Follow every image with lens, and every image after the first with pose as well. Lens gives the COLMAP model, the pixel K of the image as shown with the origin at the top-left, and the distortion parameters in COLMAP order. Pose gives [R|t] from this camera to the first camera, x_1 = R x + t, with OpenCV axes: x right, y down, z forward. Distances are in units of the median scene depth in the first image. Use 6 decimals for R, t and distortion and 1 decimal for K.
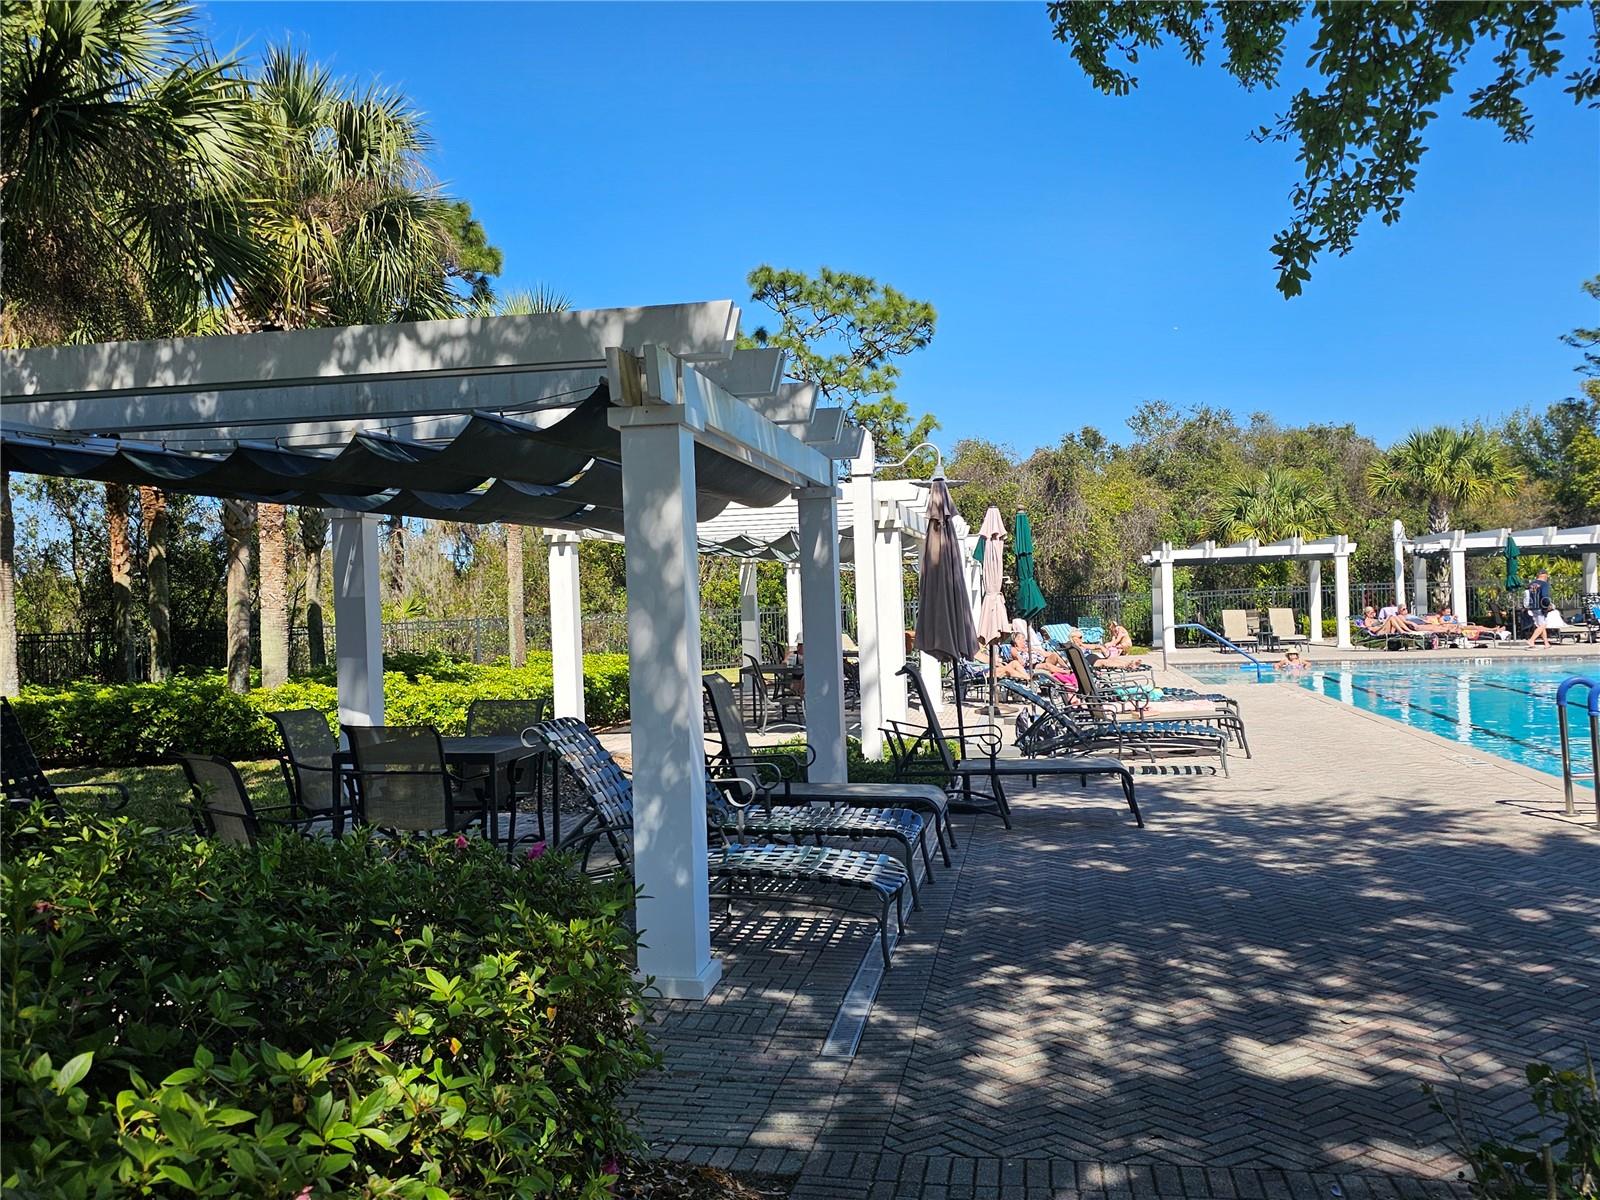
lens RADIAL K [[1384.0, 0, 800.0], [0, 1384.0, 600.0], [0, 0, 1]] dist [0.045076, -0.010100]
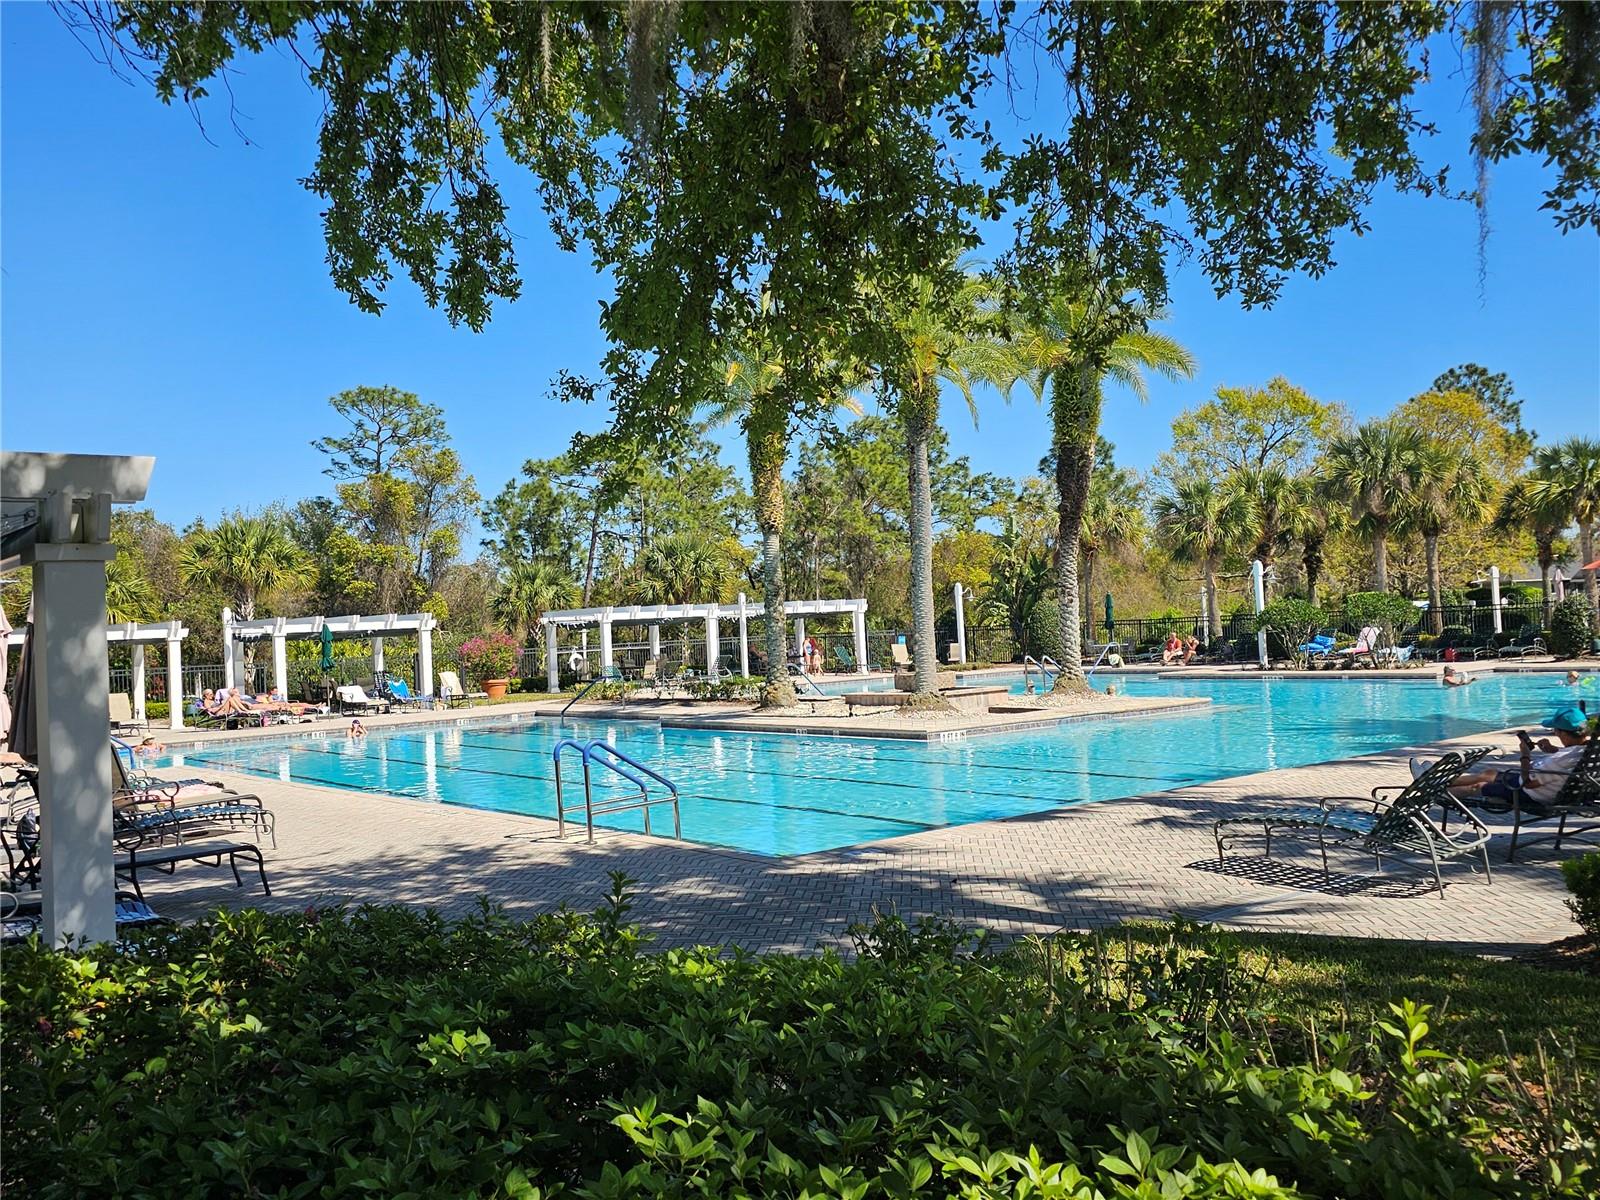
lens RADIAL K [[1384.0, 0, 800.0], [0, 1384.0, 600.0], [0, 0, 1]] dist [0.045076, -0.010100]
pose [[0.645174, 0.016171, 0.763865, -0.106705], [0.025084, 0.998789, -0.042330, -0.006338], [-0.763624, 0.046471, 0.643987, -0.028205]]
